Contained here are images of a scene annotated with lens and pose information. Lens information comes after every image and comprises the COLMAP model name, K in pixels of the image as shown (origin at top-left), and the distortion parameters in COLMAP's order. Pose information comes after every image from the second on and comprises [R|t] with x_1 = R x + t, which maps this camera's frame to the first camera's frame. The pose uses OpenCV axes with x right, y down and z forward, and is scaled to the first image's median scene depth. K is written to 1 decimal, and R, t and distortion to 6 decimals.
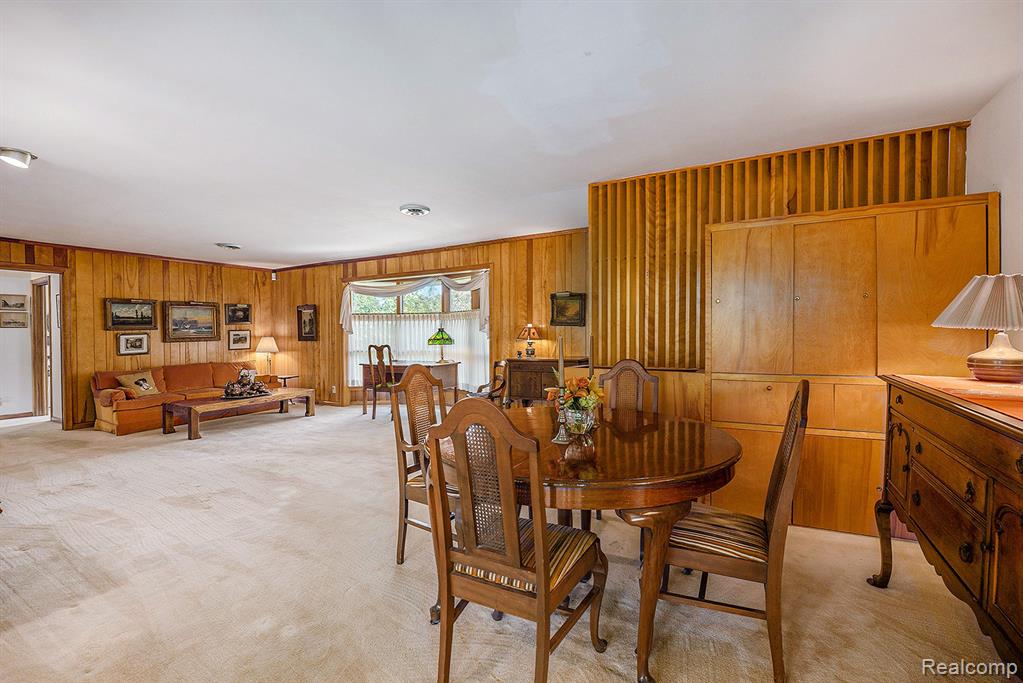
lens RADIAL K [[450.8, 0, 505.4], [0, 450.8, 342.2], [0, 0, 1]] dist [-0.020845, 0.000004]
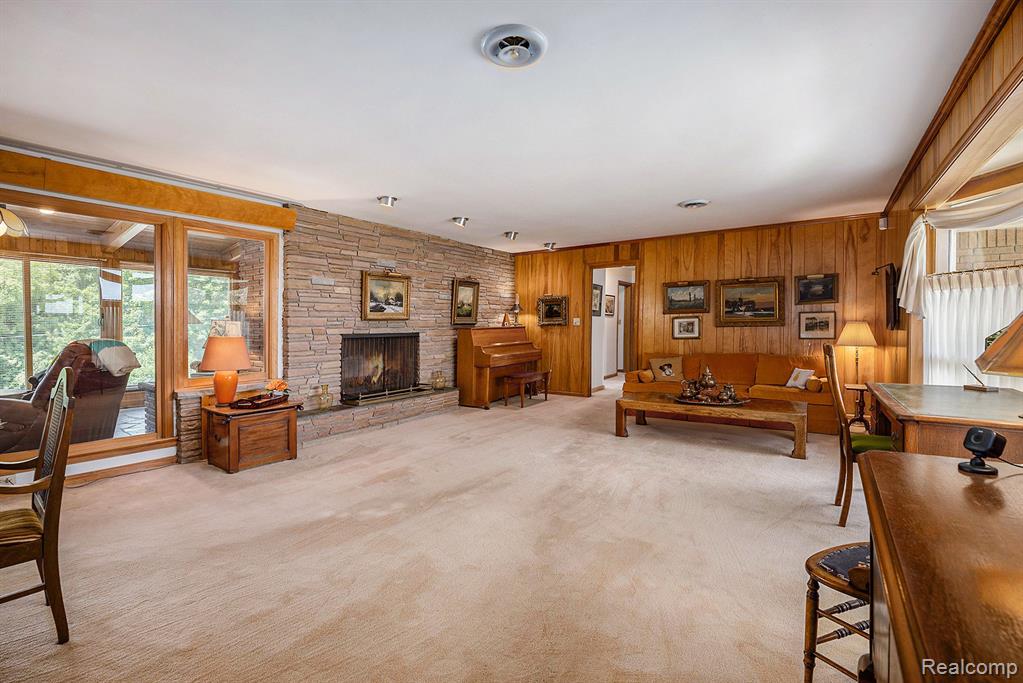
lens RADIAL K [[450.8, 0, 512.1], [0, 450.8, 326.0], [0, 0, 1]] dist [-0.020845, 0.000004]
pose [[-0.088080, 0.023674, -0.995832, 0.164570], [-0.012420, 0.999614, 0.024863, -0.018516], [0.996036, 0.014558, -0.087752, 0.671346]]
